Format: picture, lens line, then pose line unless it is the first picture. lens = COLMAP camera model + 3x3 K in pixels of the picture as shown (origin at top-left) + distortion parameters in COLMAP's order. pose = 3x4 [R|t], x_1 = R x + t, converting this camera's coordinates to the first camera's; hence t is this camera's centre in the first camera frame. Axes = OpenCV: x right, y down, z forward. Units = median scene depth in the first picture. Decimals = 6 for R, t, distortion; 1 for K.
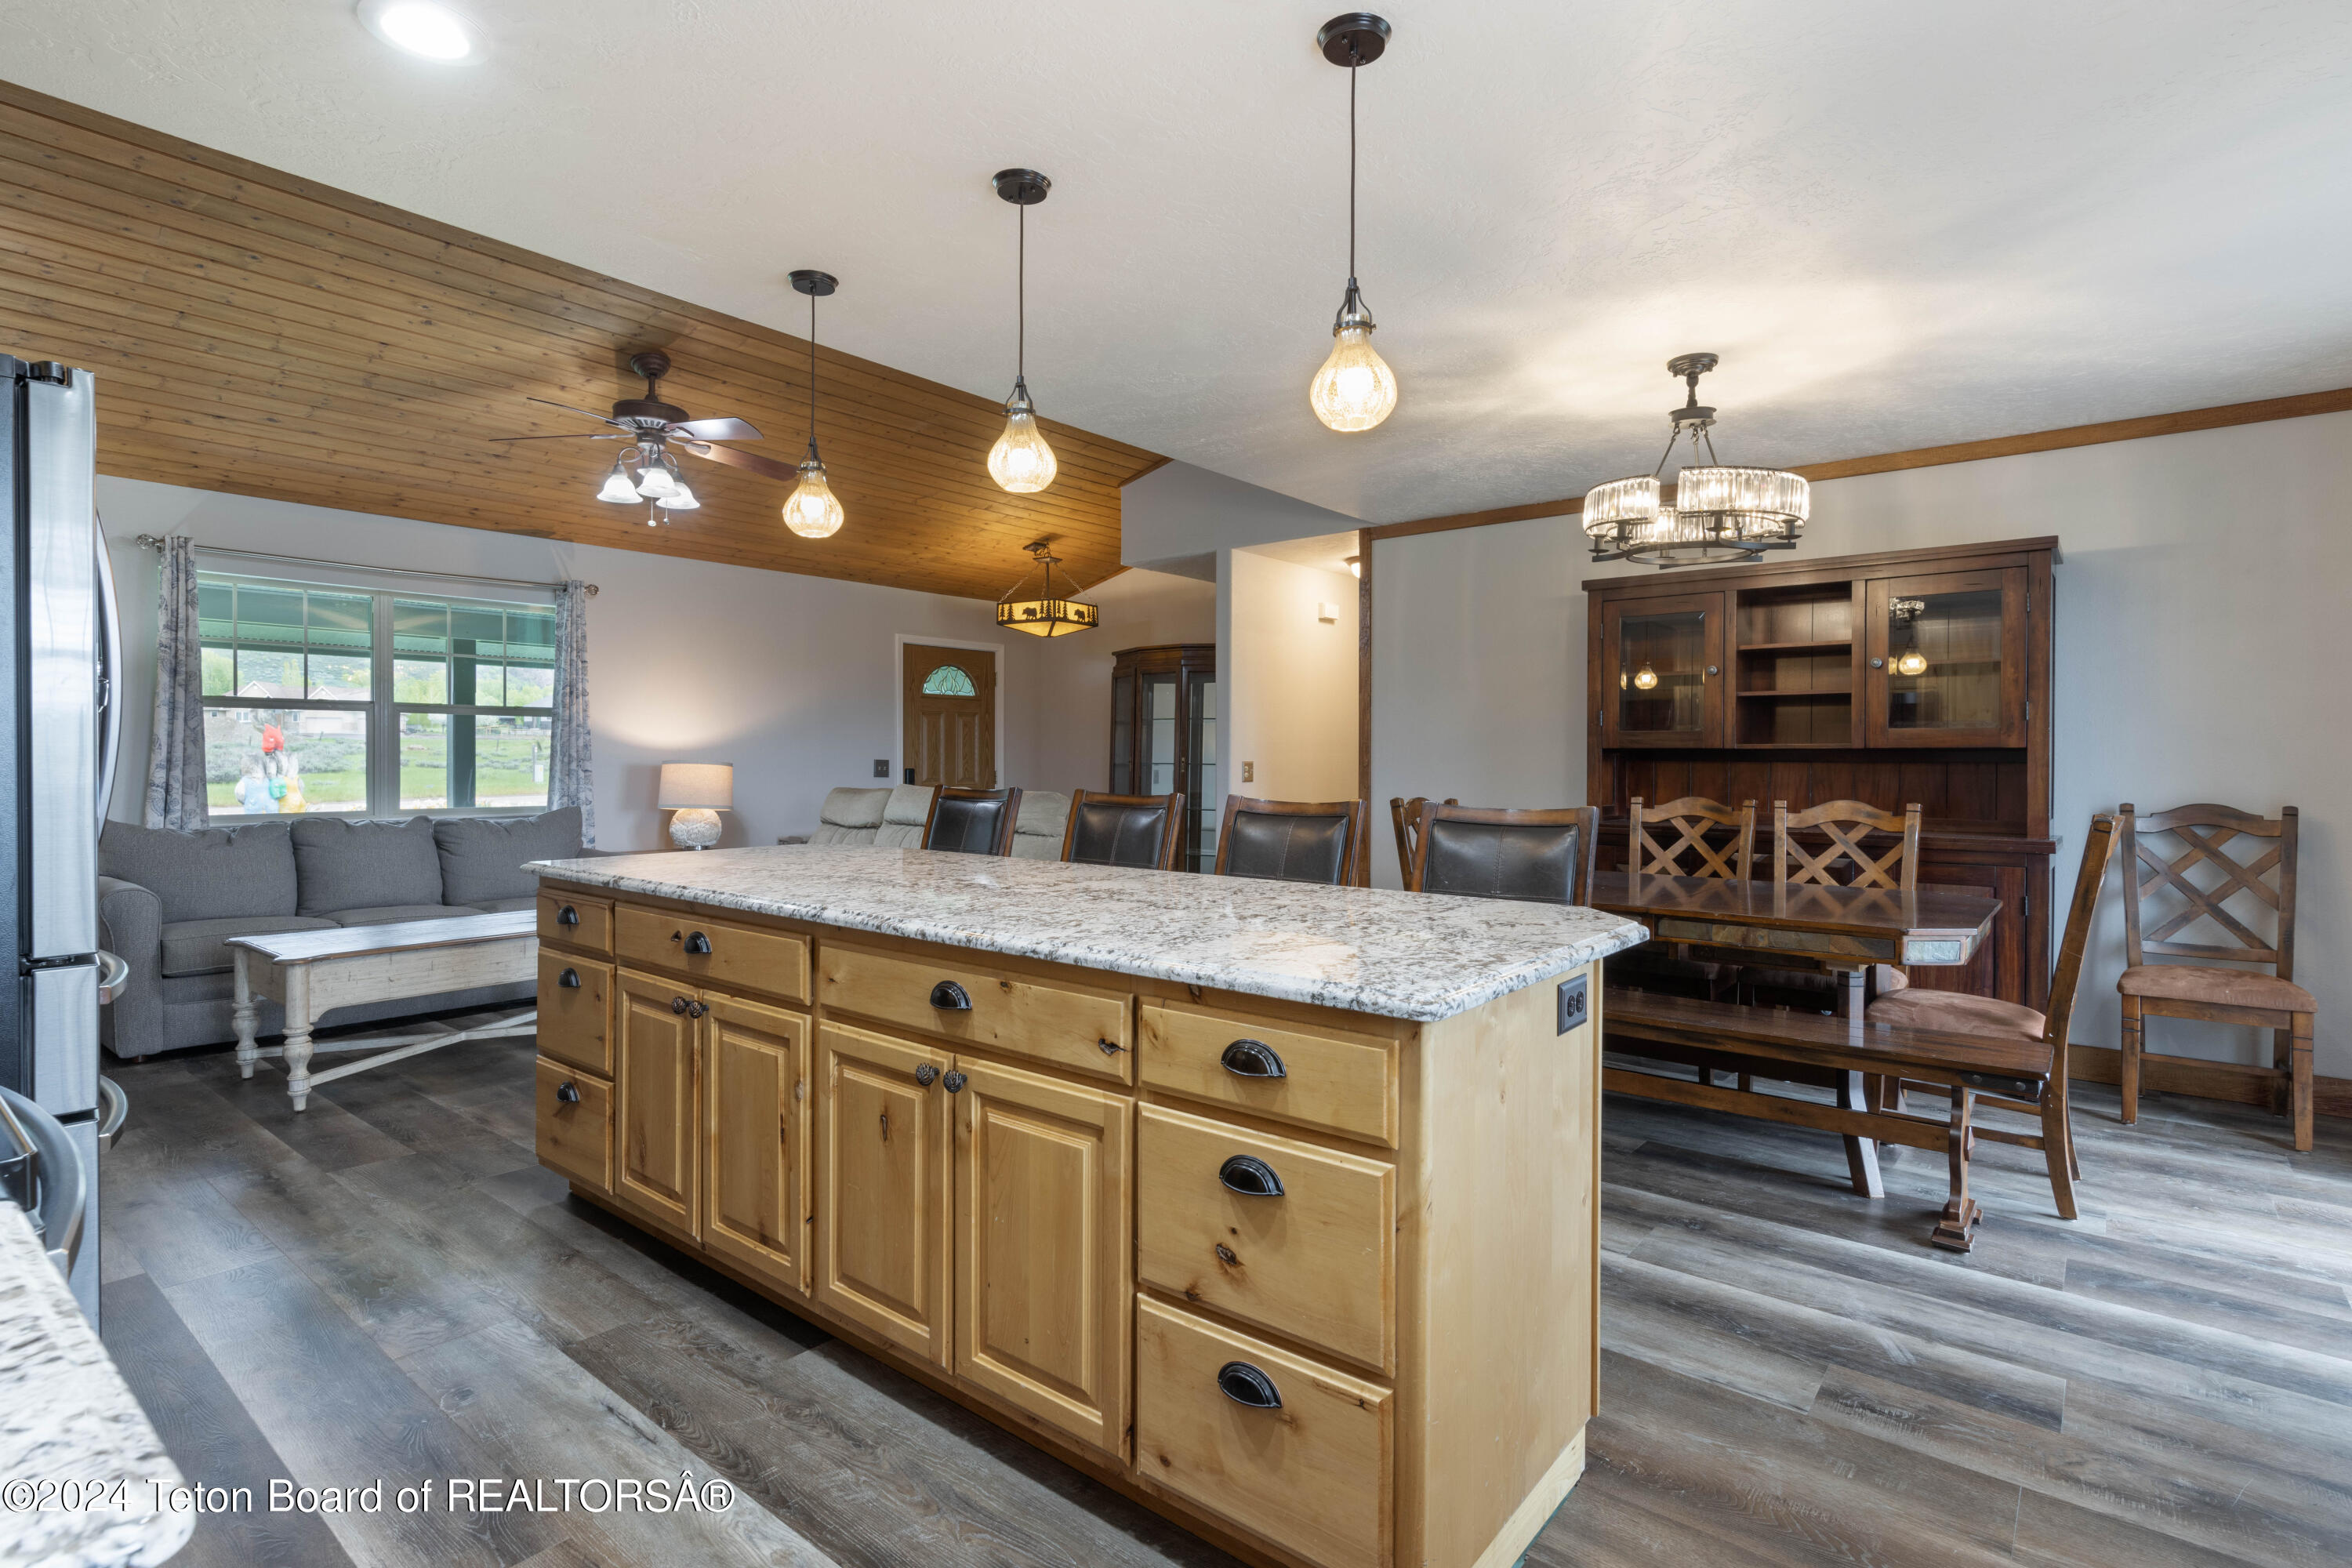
lens RADIAL K [[1145.1, 0, 1185.2], [0, 1145.1, 773.3], [0, 0, 1]] dist [0.003009, -0.000028]
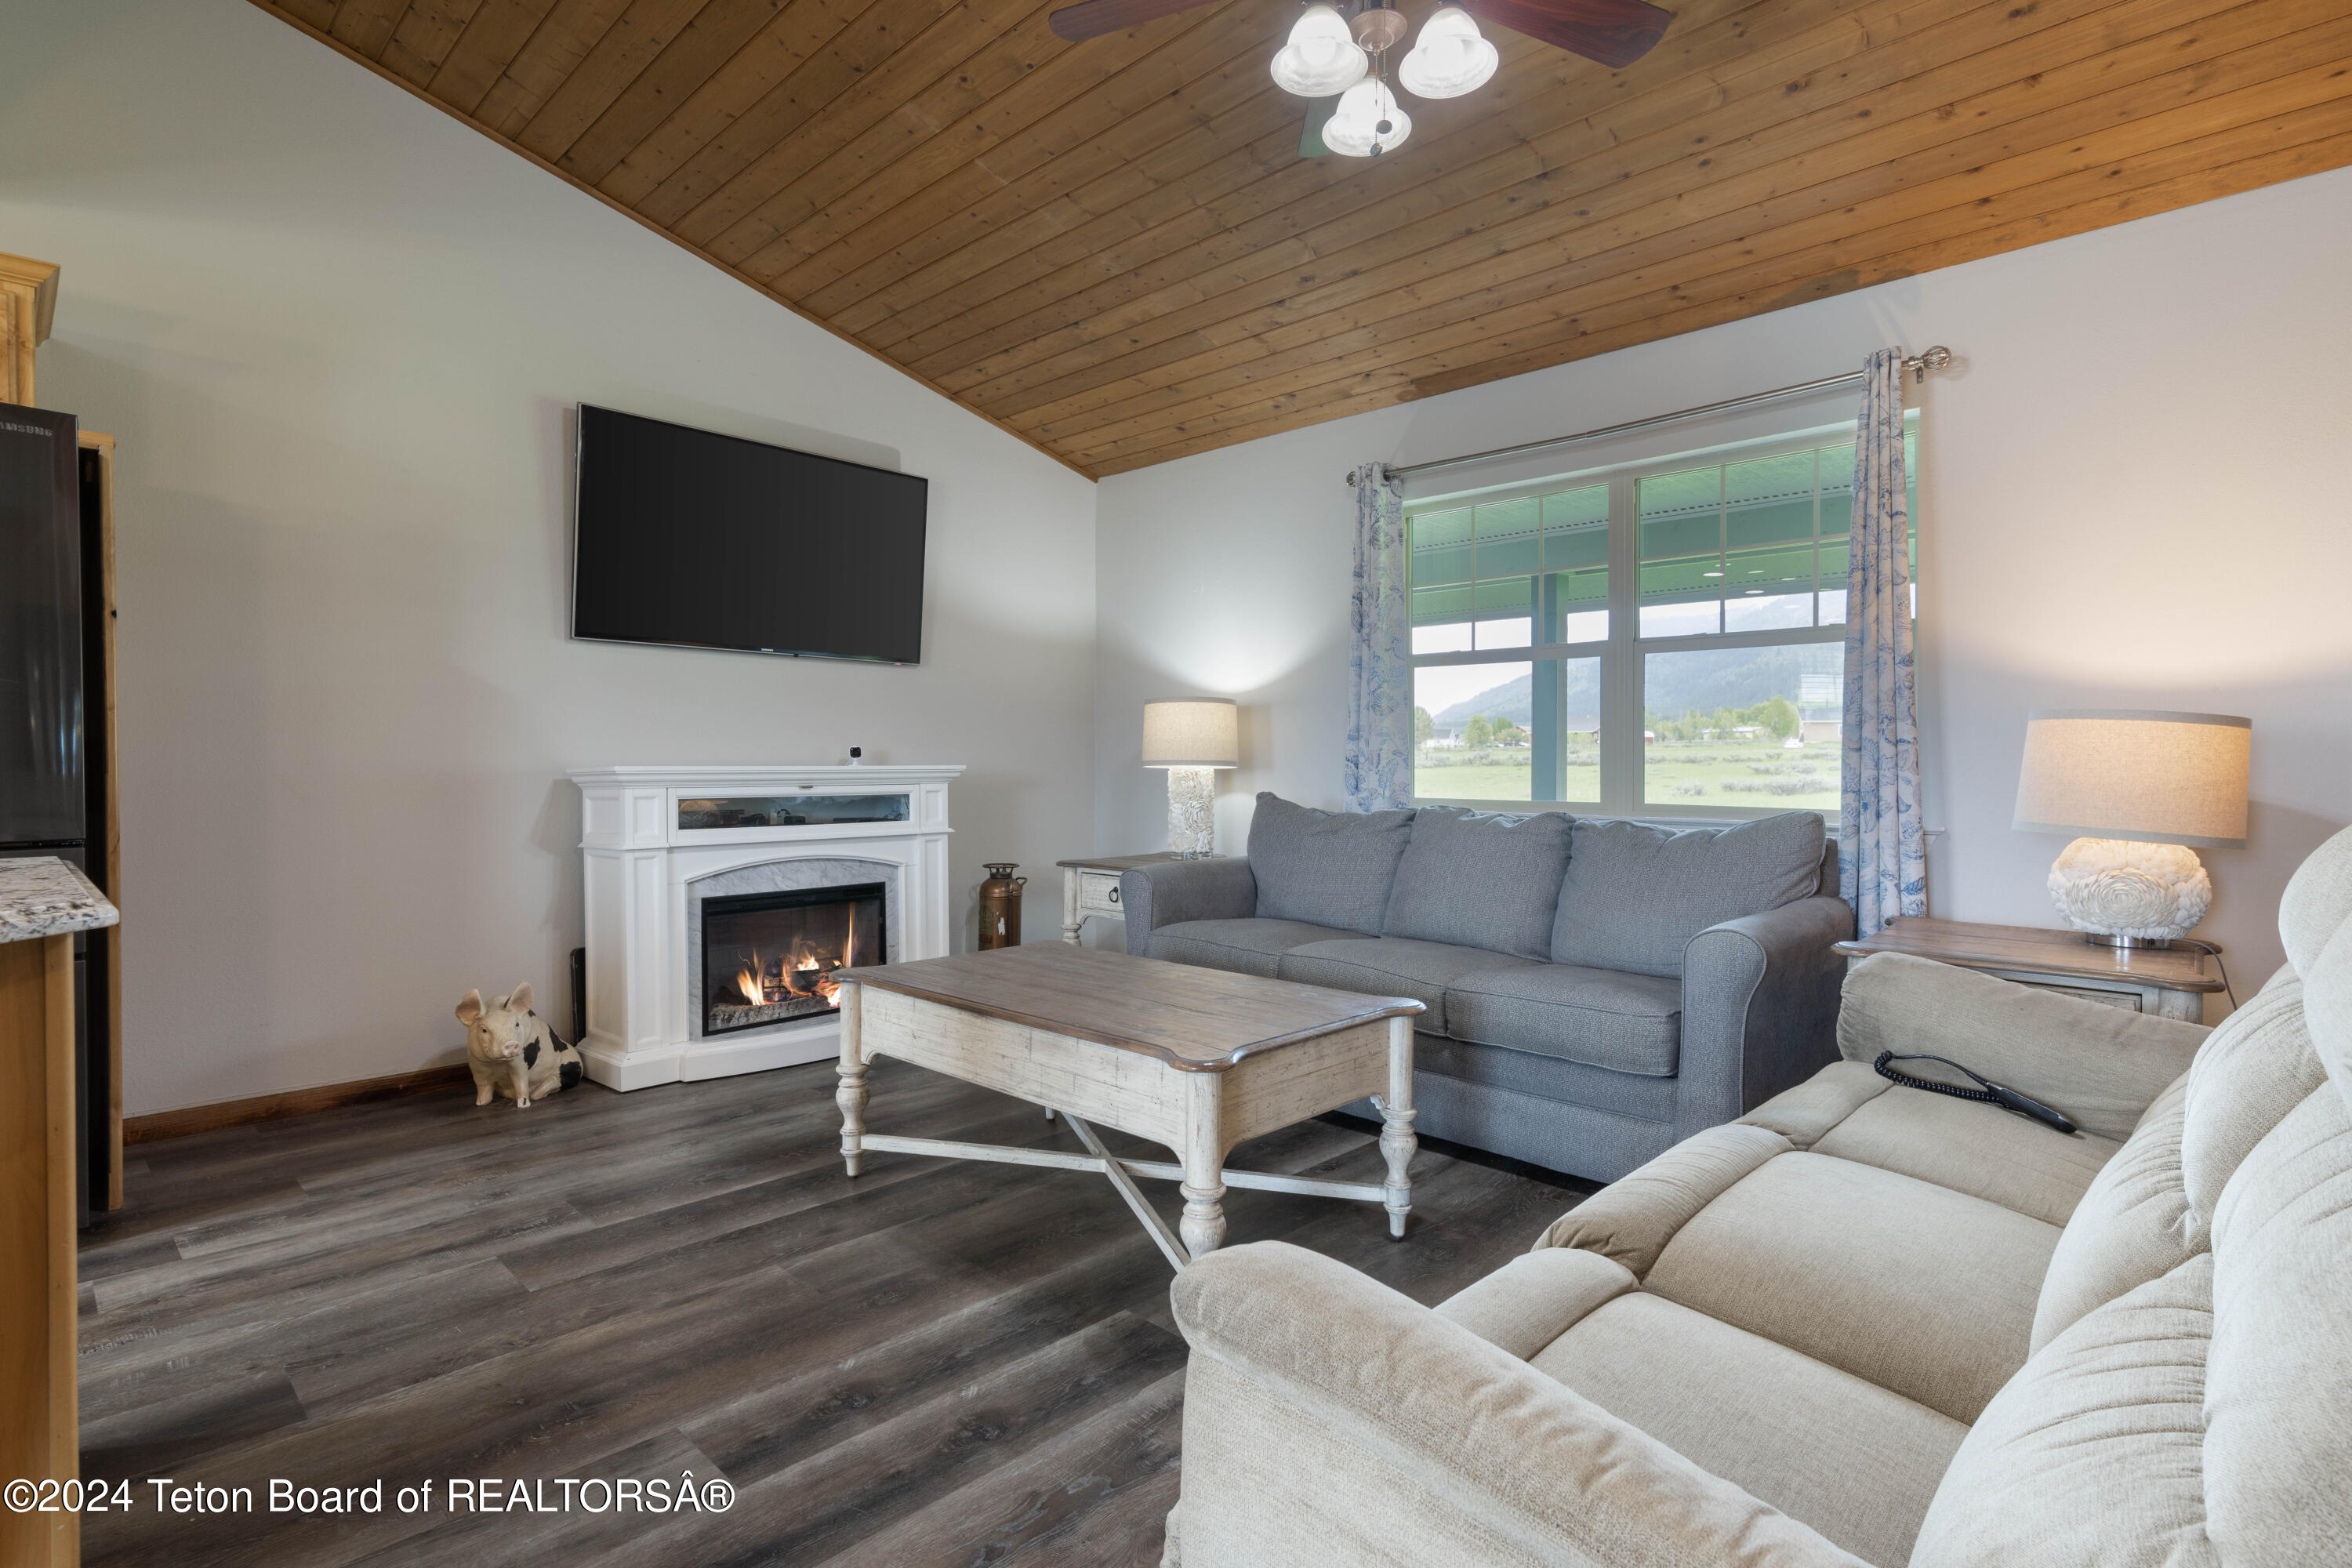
lens RADIAL K [[1145.1, 0, 1181.0], [0, 1145.1, 767.2], [0, 0, 1]] dist [0.003009, -0.000028]
pose [[-0.081981, 0.005752, -0.996617, -0.035956], [-0.013387, 0.999887, 0.006872, 0.015463], [0.996544, 0.013905, -0.081895, 1.201472]]
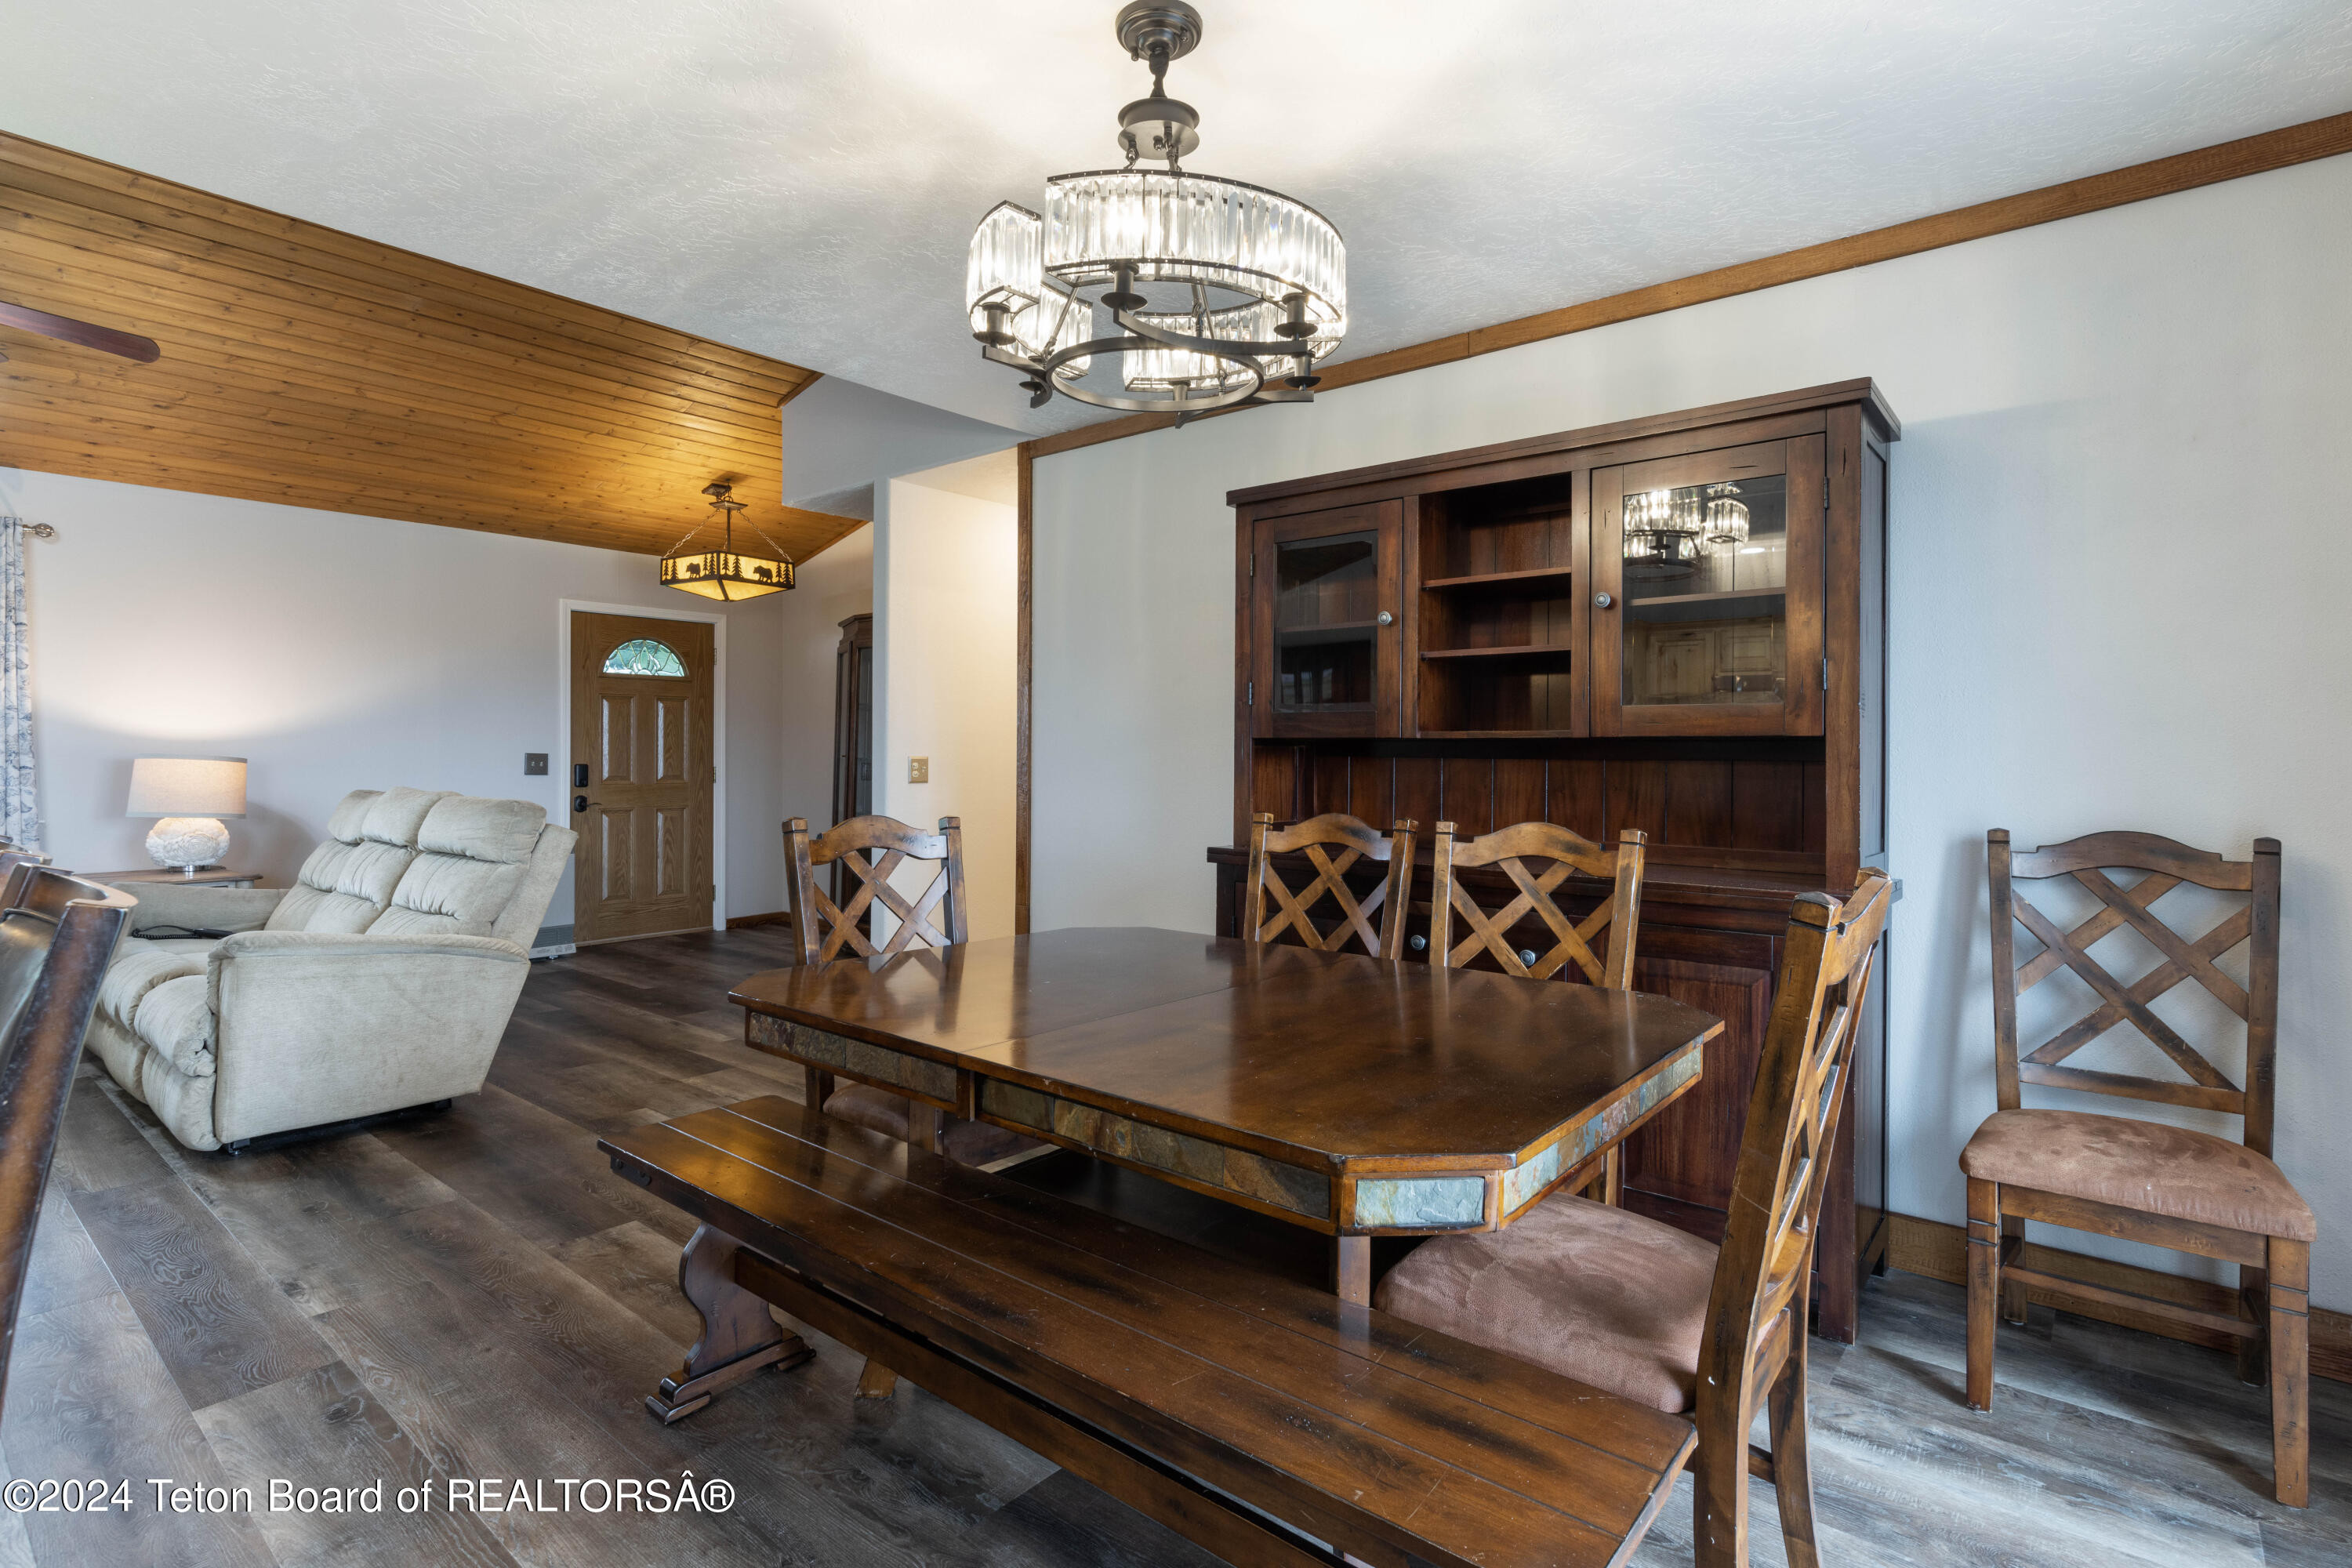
lens RADIAL K [[1145.1, 0, 1170.6], [0, 1145.1, 761.9], [0, 0, 1]] dist [0.003009, -0.000028]
pose [[0.999986, 0.002119, -0.004789, 0.387764], [-0.002147, 0.999981, -0.005849, -0.004702], [0.004776, 0.005860, 0.999971, 0.393959]]
